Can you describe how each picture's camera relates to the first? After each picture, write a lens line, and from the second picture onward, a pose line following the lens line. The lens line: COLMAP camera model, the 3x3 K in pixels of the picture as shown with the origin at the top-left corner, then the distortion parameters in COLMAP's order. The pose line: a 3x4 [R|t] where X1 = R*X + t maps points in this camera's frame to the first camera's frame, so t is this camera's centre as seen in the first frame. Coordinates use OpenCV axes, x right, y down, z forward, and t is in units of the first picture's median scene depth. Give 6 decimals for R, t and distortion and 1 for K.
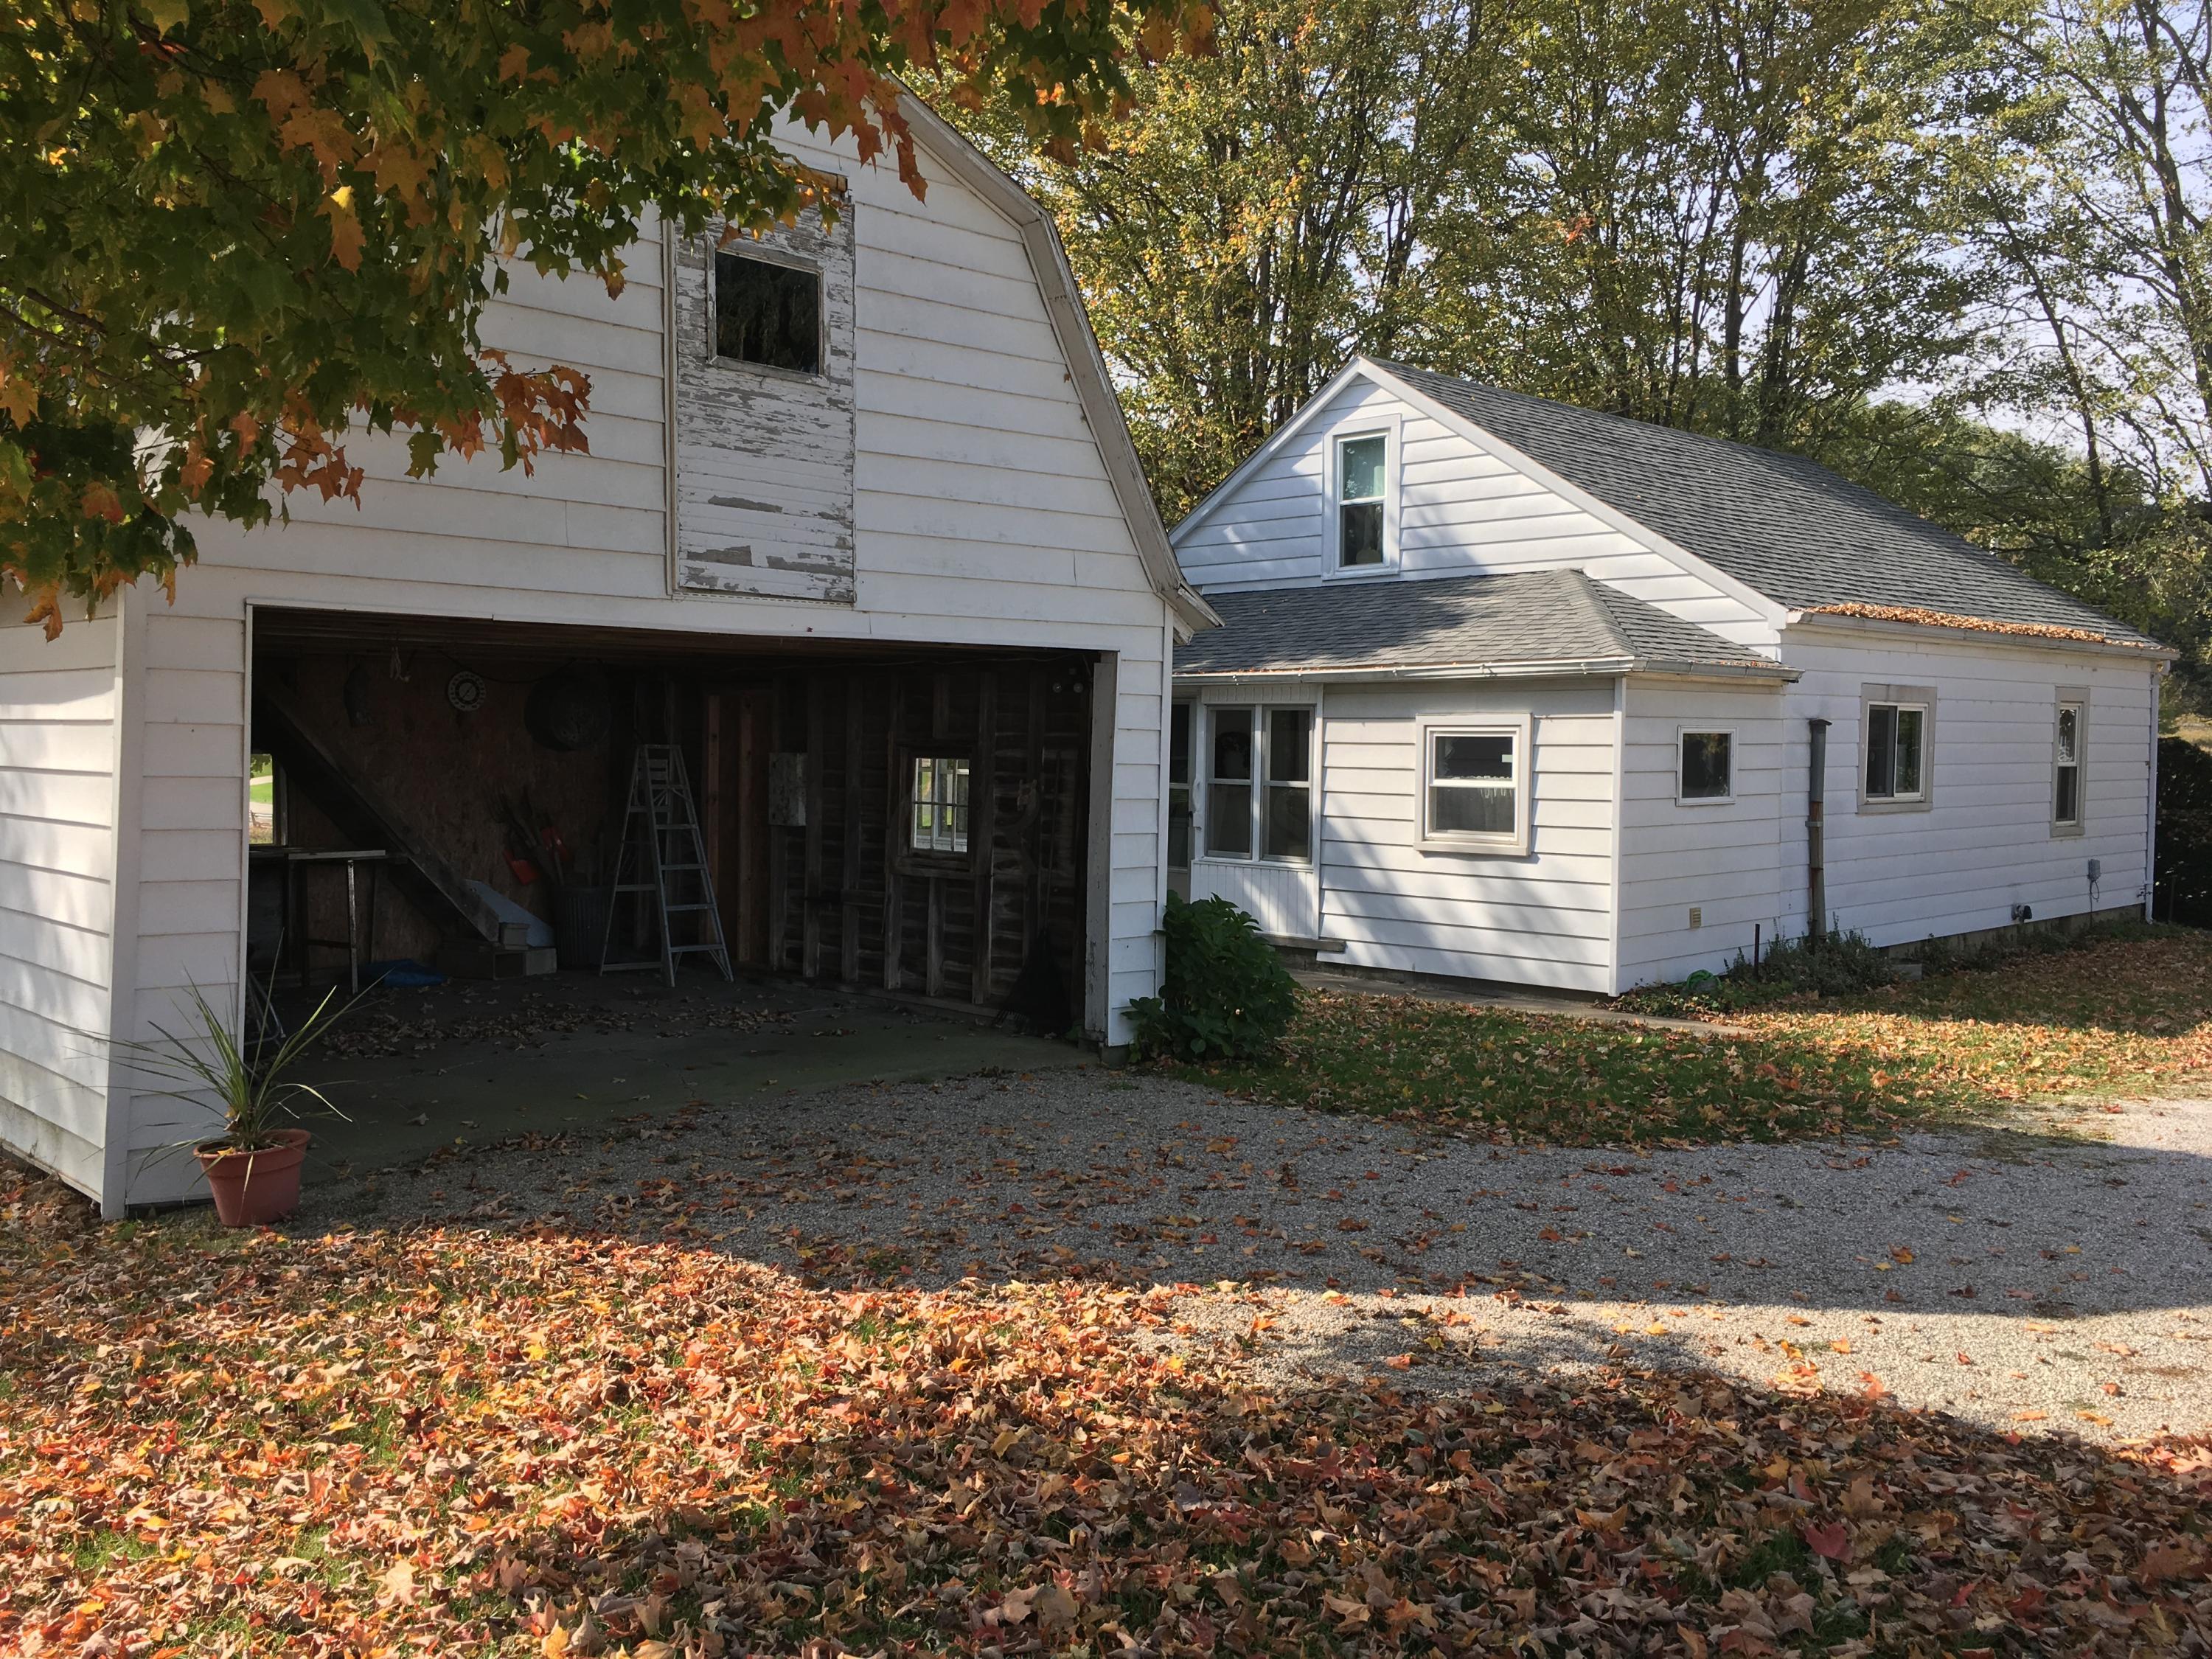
lens RADIAL K [[1897.7, 0, 1106.0], [0, 1897.7, 829.5], [0, 0, 1]] dist [0.103841, 0.000405]
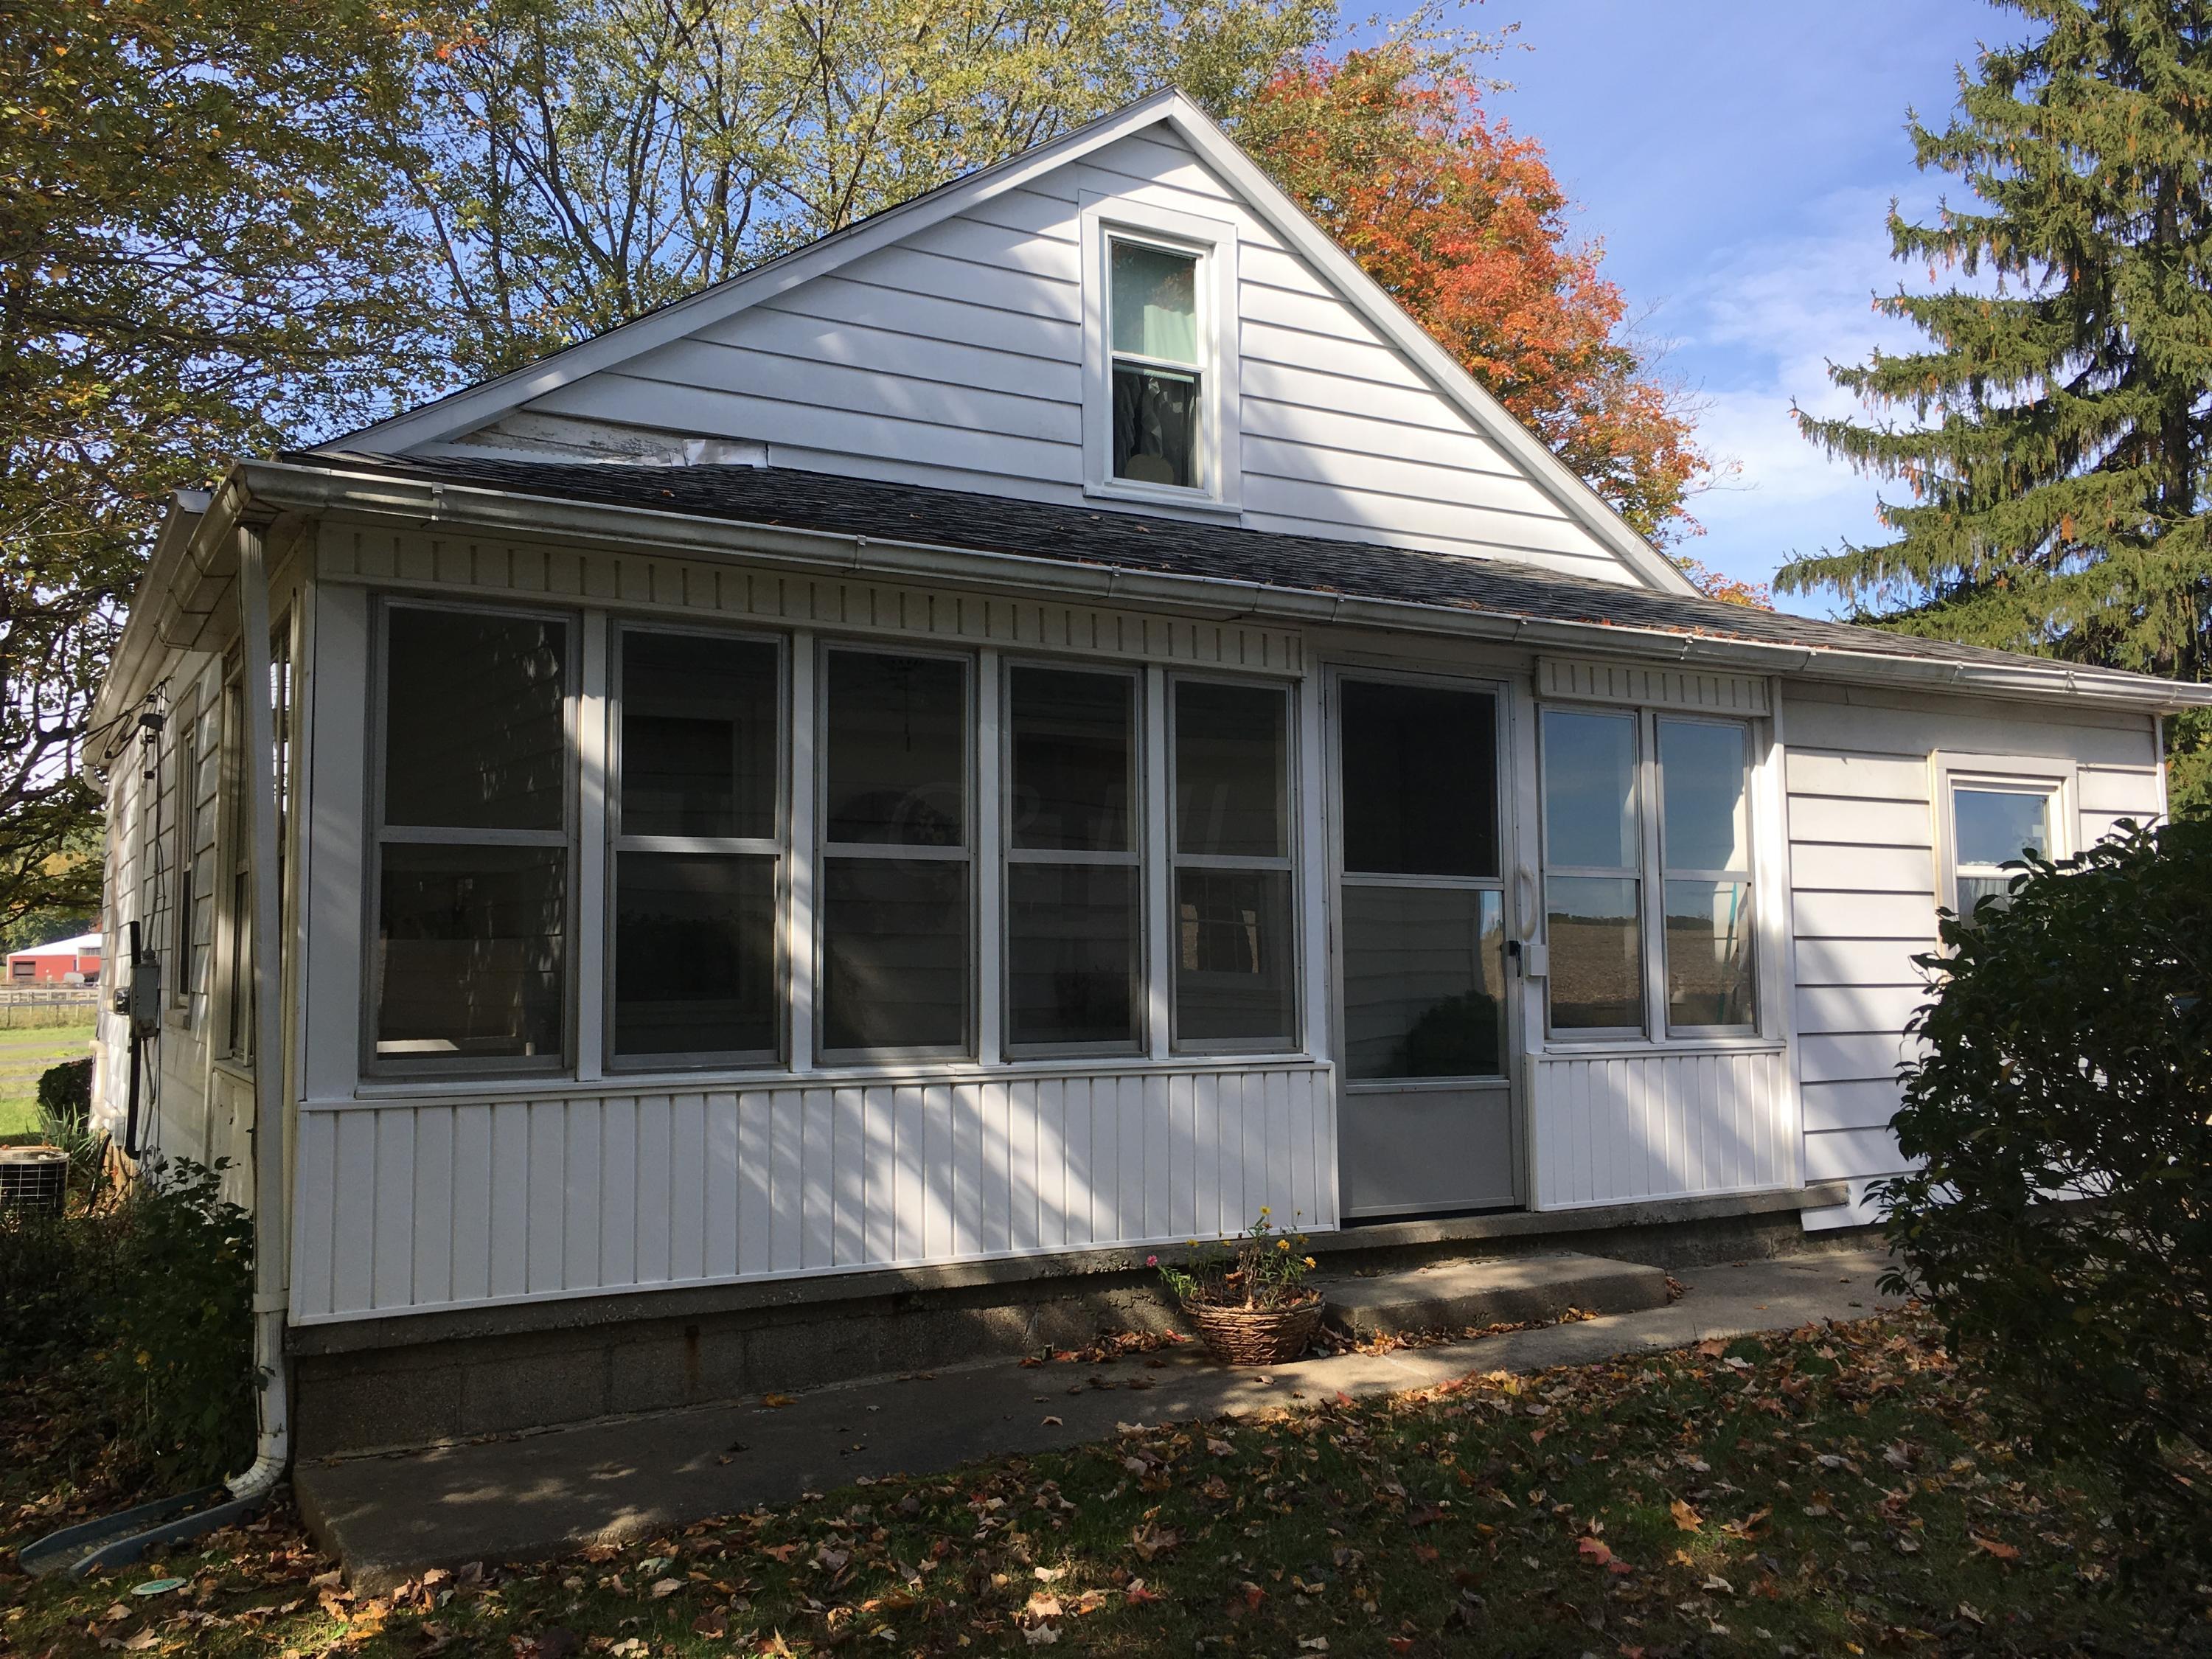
lens RADIAL K [[1897.7, 0, 1106.0], [0, 1897.7, 829.5], [0, 0, 1]] dist [0.103841, 0.000405]
pose [[0.234777, 0.067627, 0.969694, -0.367879], [0.060127, 0.994656, -0.083925, -0.002946], [-0.970188, 0.078009, 0.229456, 0.912608]]
